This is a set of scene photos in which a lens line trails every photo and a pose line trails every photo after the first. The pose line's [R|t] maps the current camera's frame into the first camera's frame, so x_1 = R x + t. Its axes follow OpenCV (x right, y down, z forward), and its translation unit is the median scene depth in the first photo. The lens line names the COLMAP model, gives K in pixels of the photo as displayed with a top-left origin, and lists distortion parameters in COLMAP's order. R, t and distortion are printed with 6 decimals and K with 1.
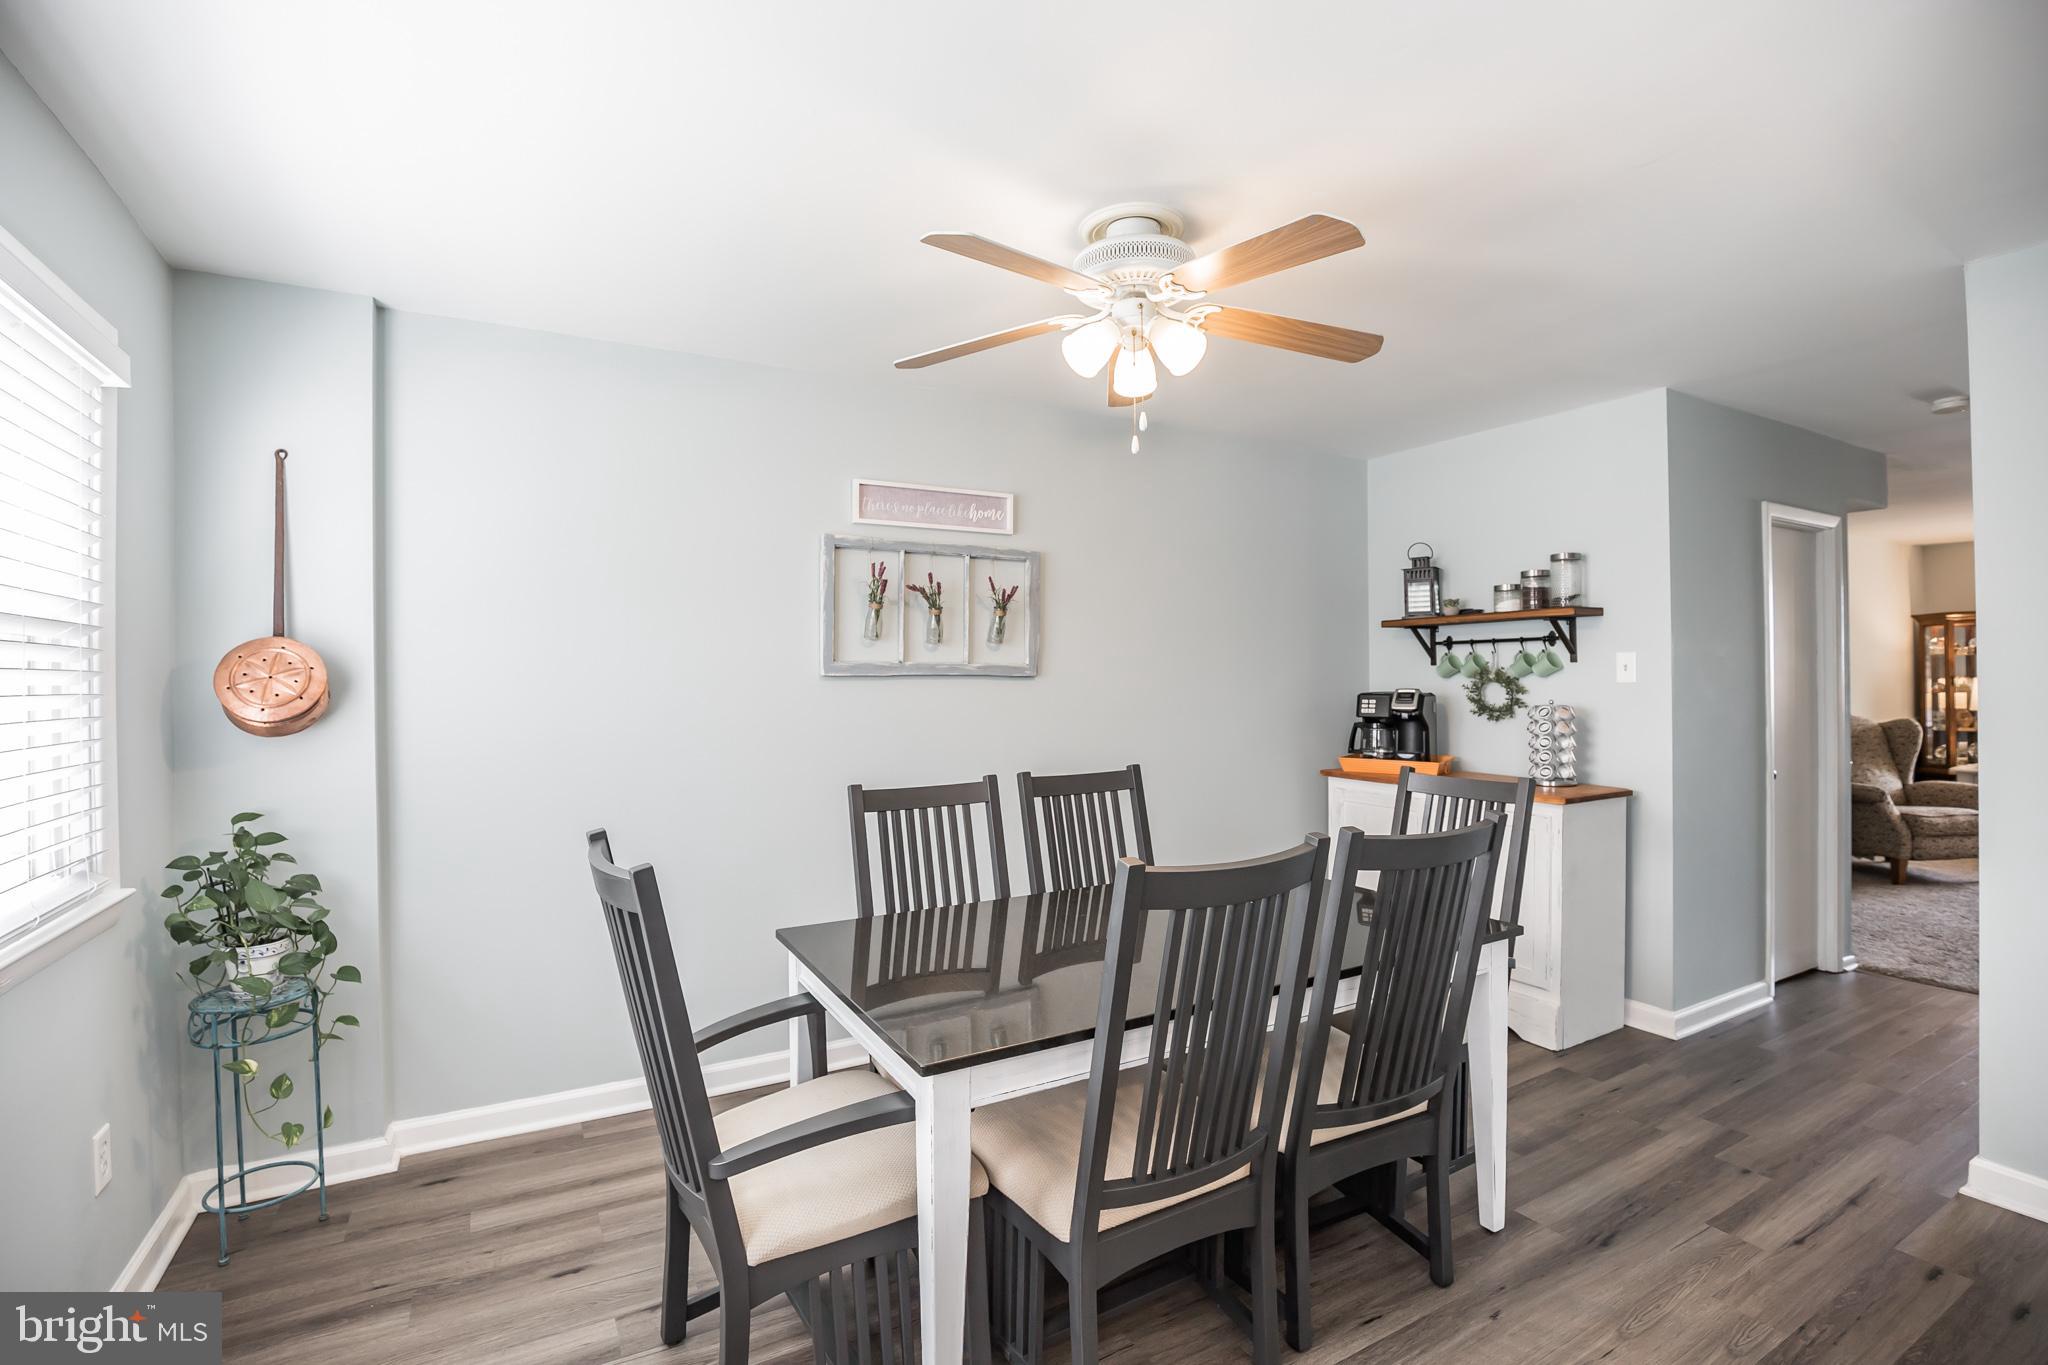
lens RADIAL K [[943.1, 0, 1018.5], [0, 943.1, 671.2], [0, 0, 1]] dist [-0.043925, 0.000100]
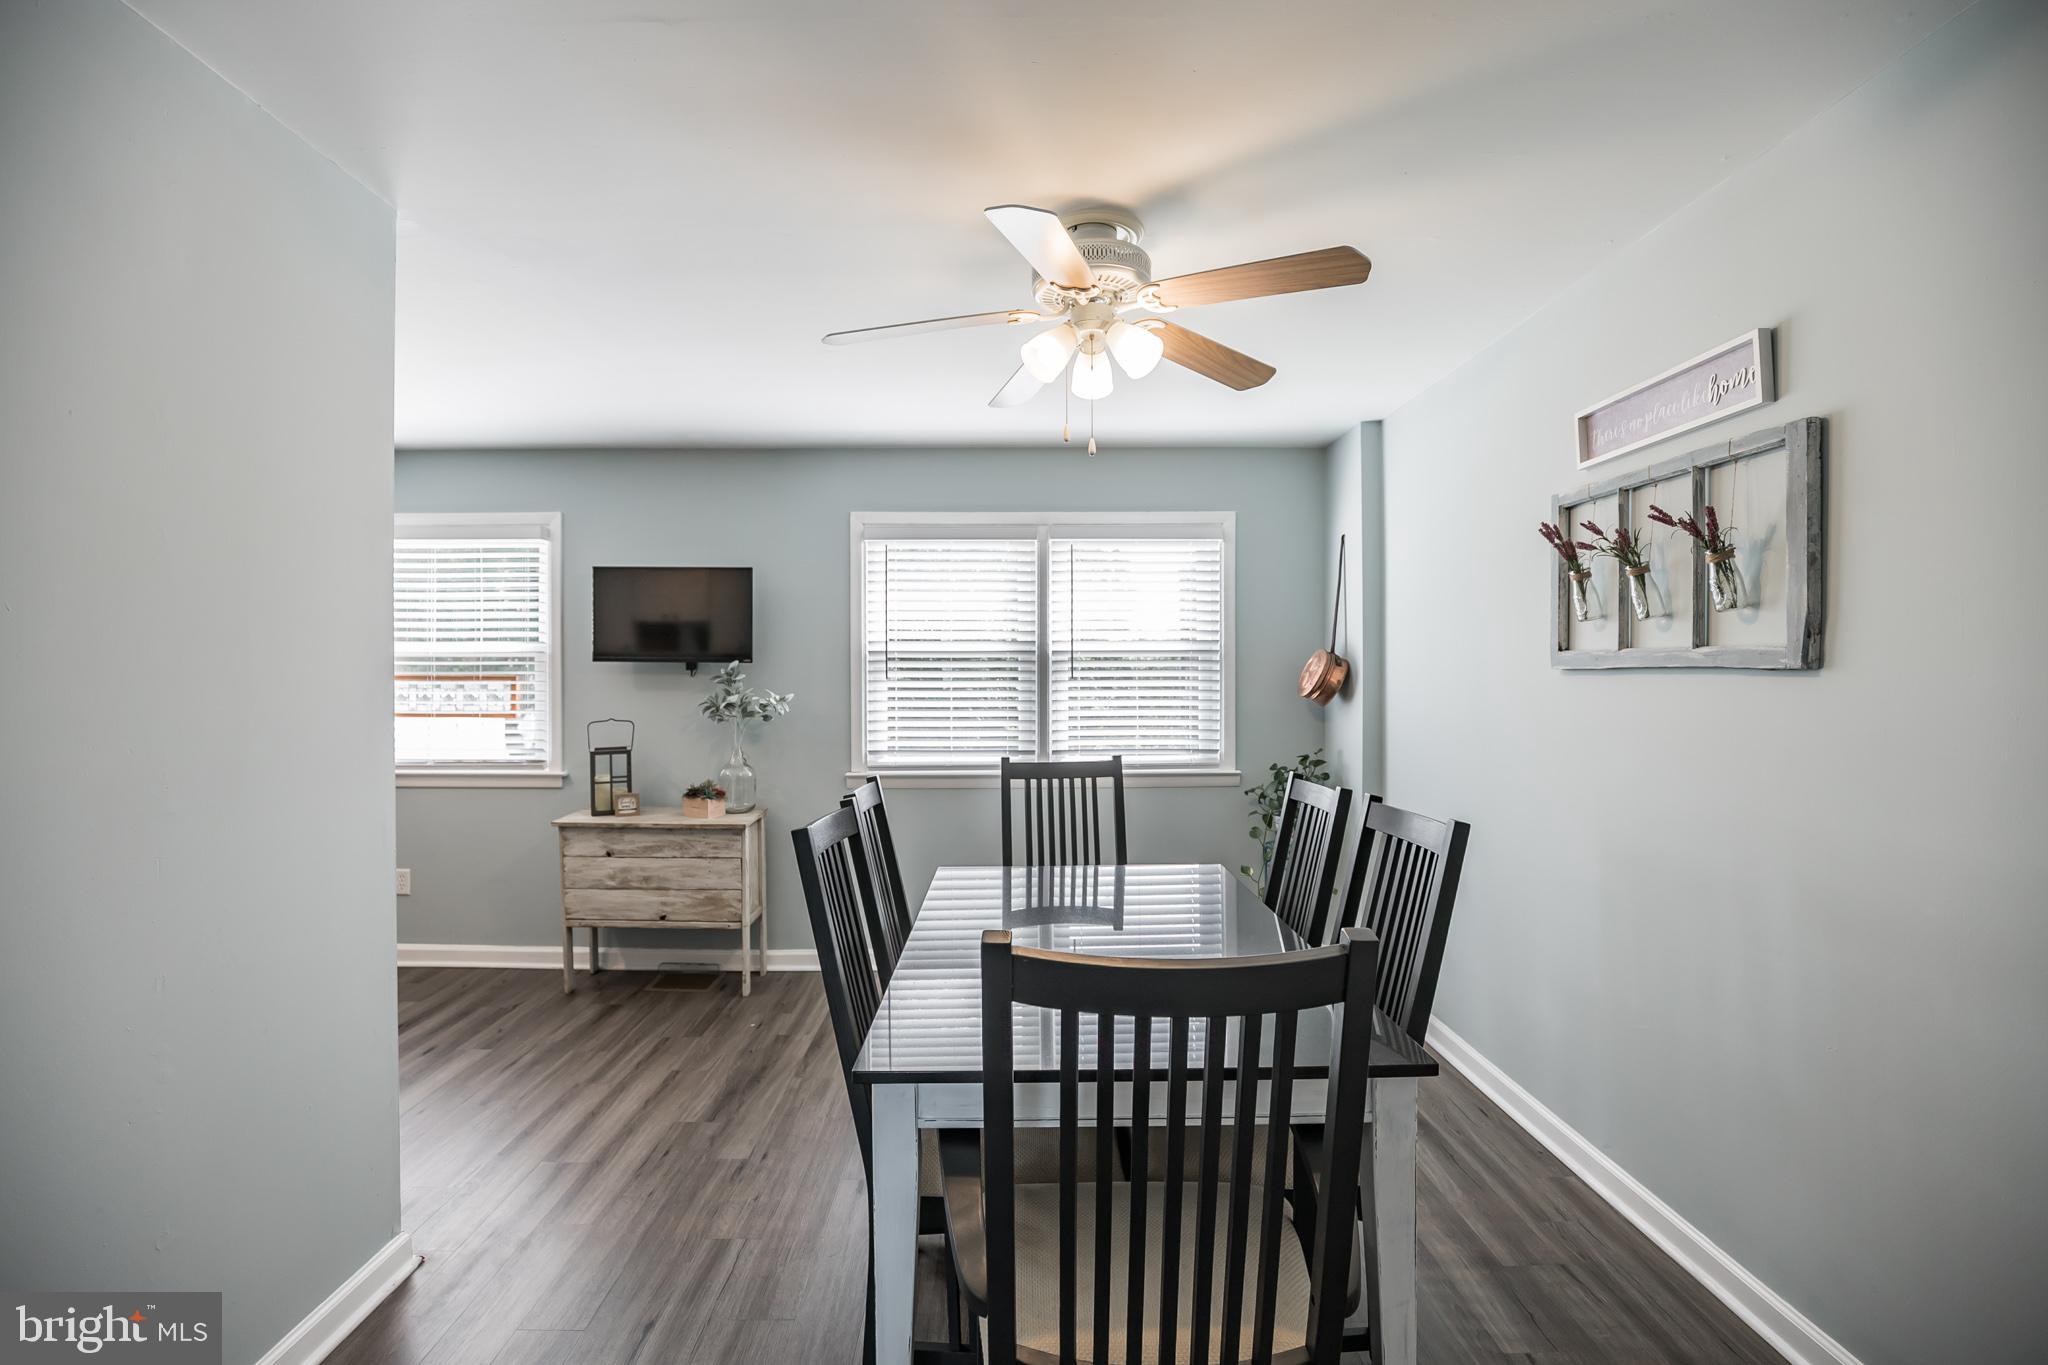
lens RADIAL K [[941.5, 0, 1031.8], [0, 941.5, 666.5], [0, 0, 1]] dist [-0.041324, 0.007997]
pose [[-0.482342, 0.002537, -0.875979, 0.656116], [0.021036, 0.999741, -0.008688, 0.000007], [0.875730, -0.022618, -0.482270, 0.896744]]
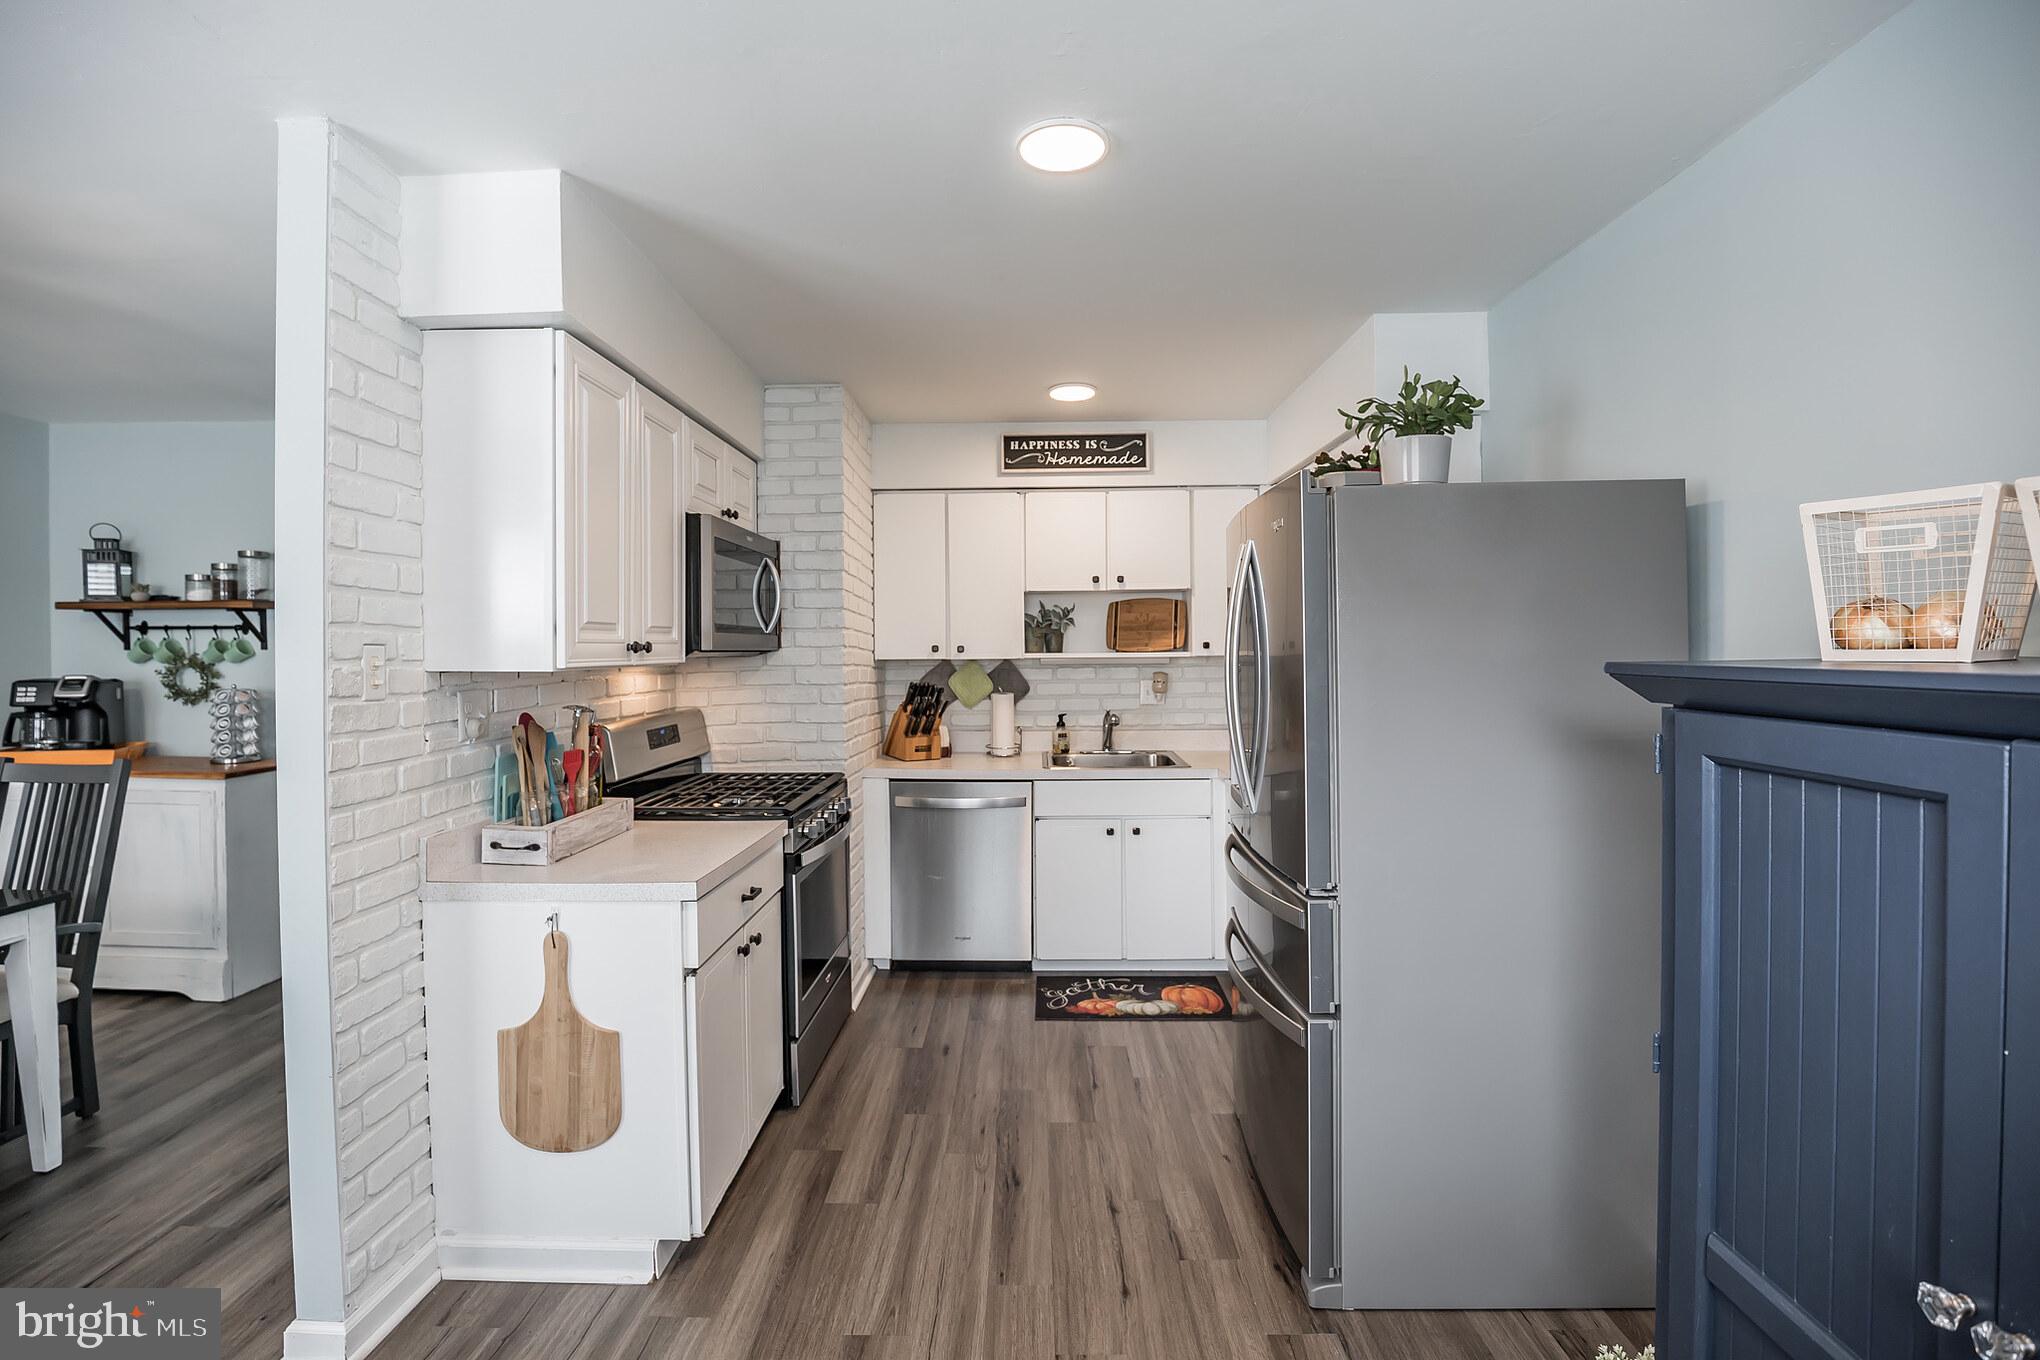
lens RADIAL K [[937.8, 0, 1027.7], [0, 937.8, 664.1], [0, 0, 1]] dist [-0.041324, 0.007997]
pose [[0.497425, -0.007234, 0.867477, 0.107531], [-0.011635, 0.999820, 0.015010, -0.020181], [-0.867429, -0.017560, 0.497251, -0.345790]]
